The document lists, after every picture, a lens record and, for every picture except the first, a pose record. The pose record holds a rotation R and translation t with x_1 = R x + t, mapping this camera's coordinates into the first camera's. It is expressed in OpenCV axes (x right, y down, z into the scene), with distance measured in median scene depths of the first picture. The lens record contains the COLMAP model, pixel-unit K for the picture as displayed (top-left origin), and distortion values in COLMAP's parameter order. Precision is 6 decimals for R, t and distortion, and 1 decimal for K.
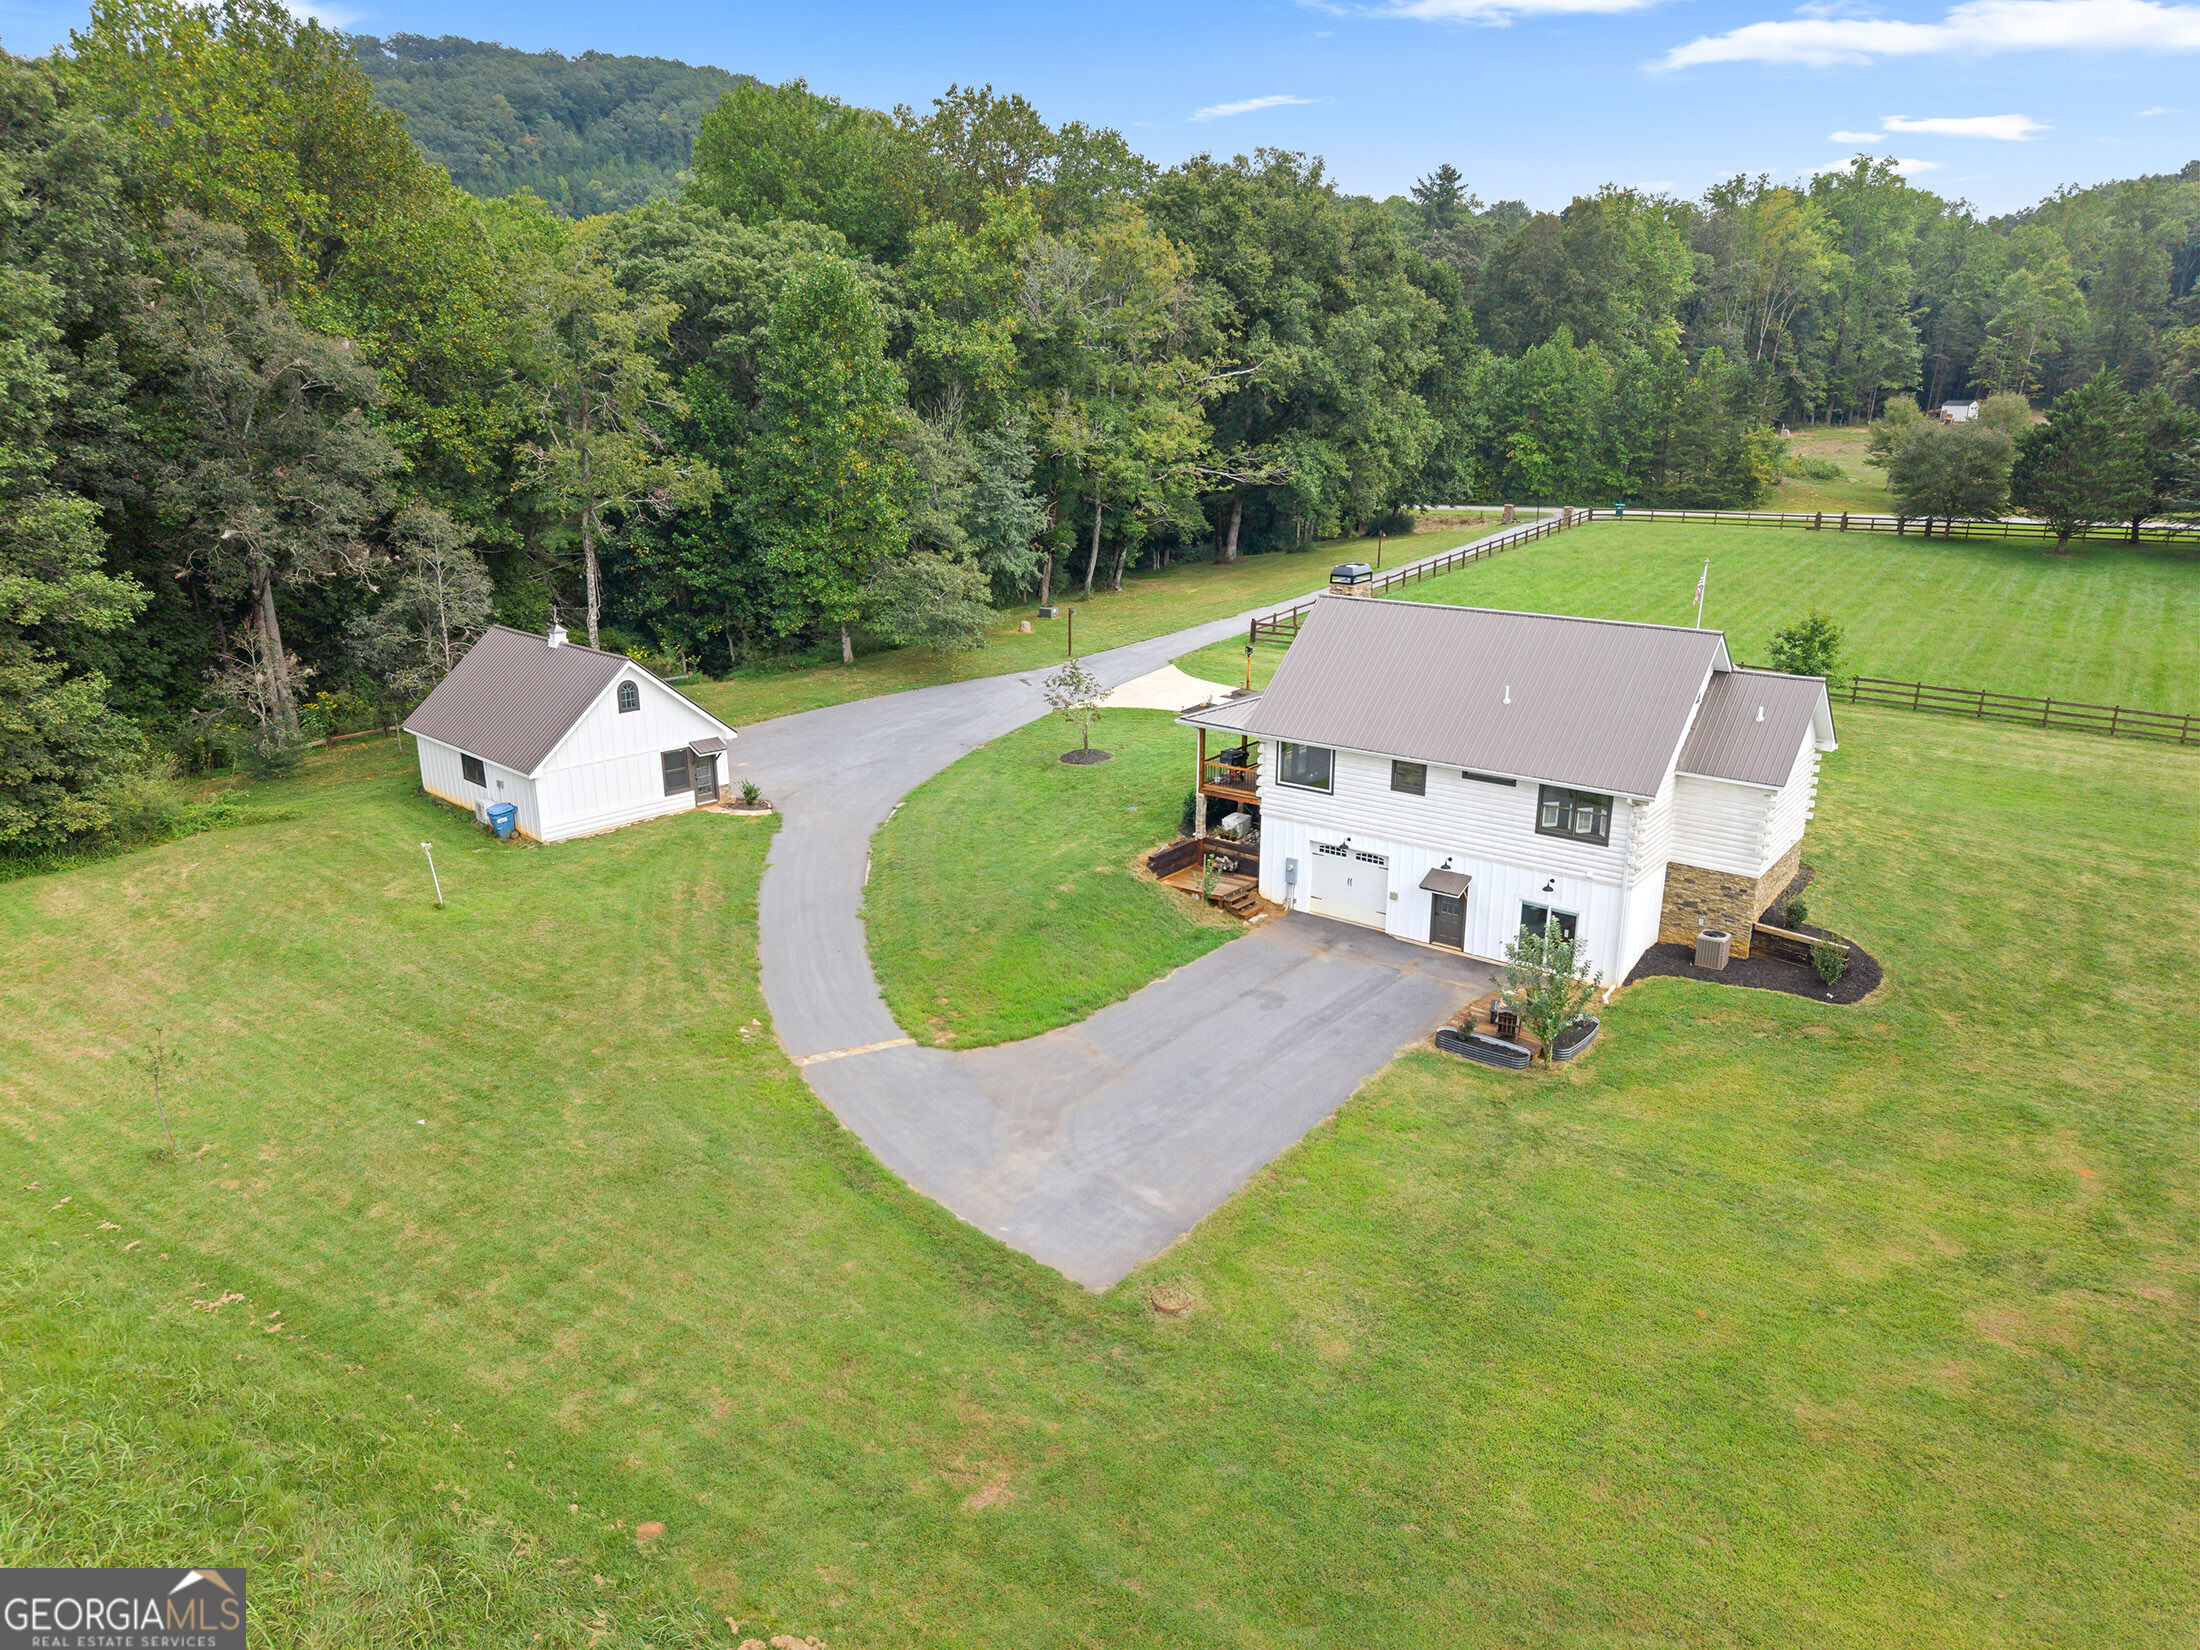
lens RADIAL K [[1502.1, 0, 1111.4], [0, 1502.1, 837.0], [0, 0, 1]] dist [0.020897, -0.029862]
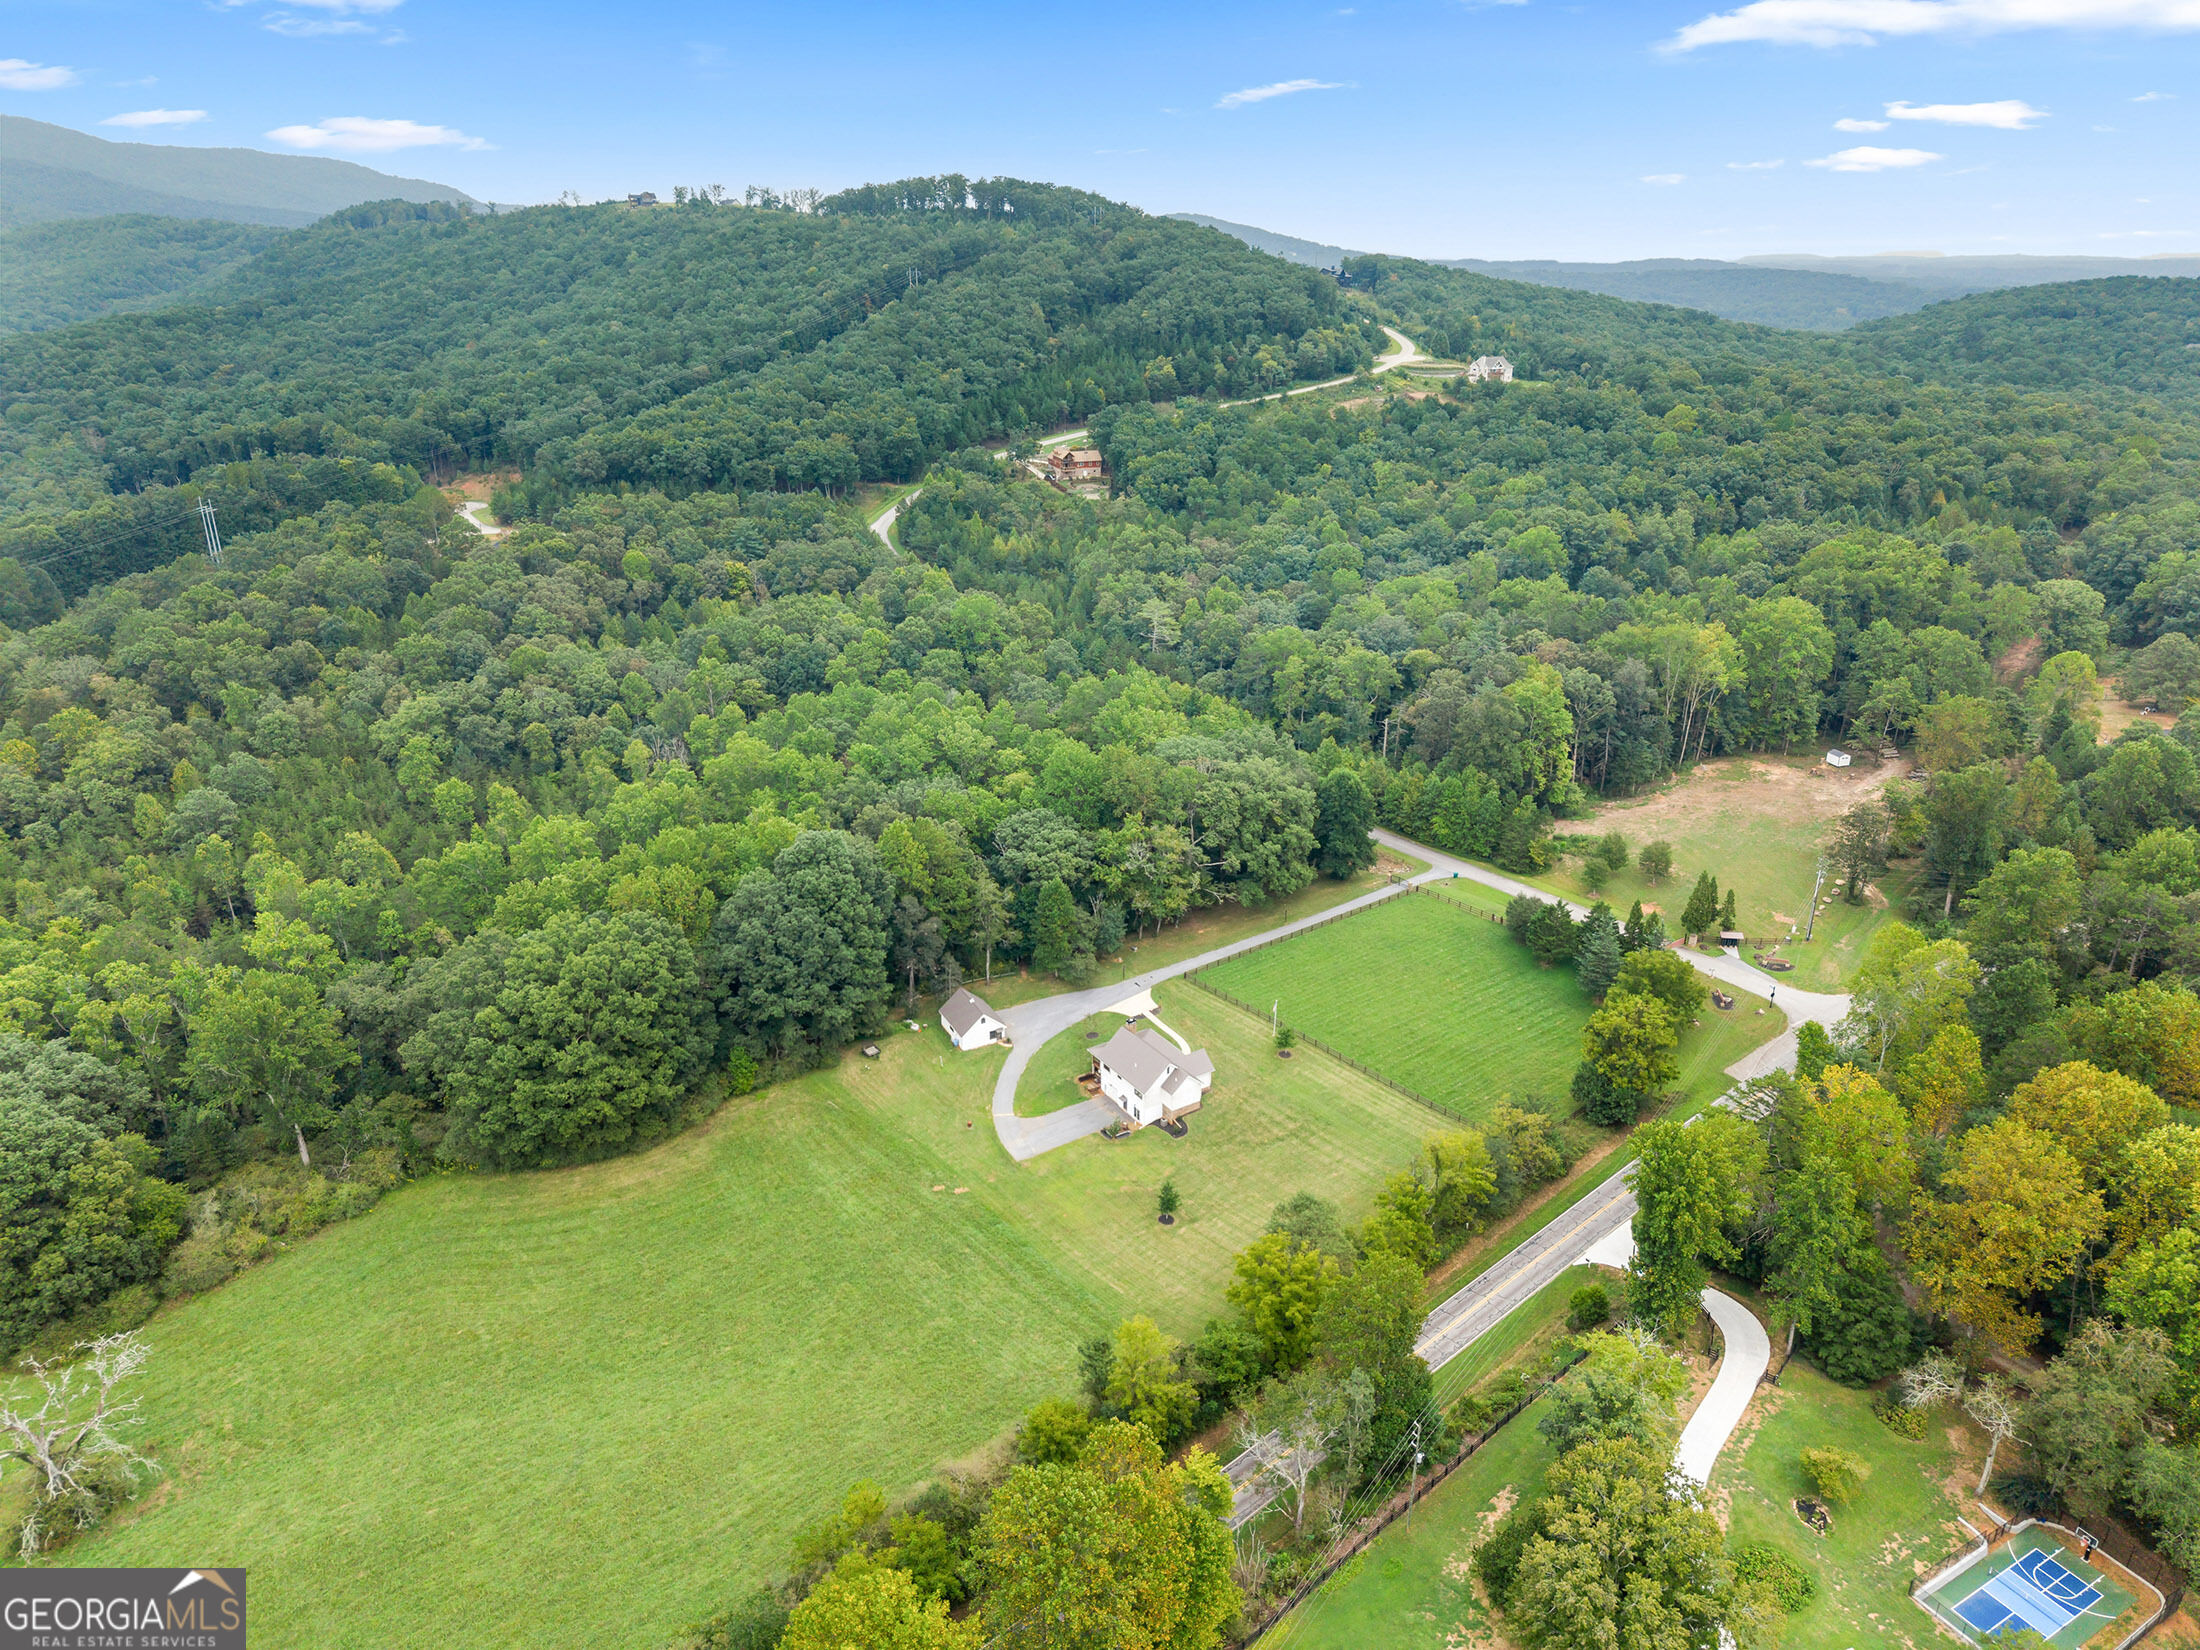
lens RADIAL K [[1502.1, 0, 1111.4], [0, 1502.1, 837.0], [0, 0, 1]] dist [0.020897, -0.029862]
pose [[0.943951, 0.135524, -0.300982, 1.337644], [-0.107849, 0.988413, 0.106813, -1.159372], [0.311970, -0.068366, 0.947629, -3.155136]]
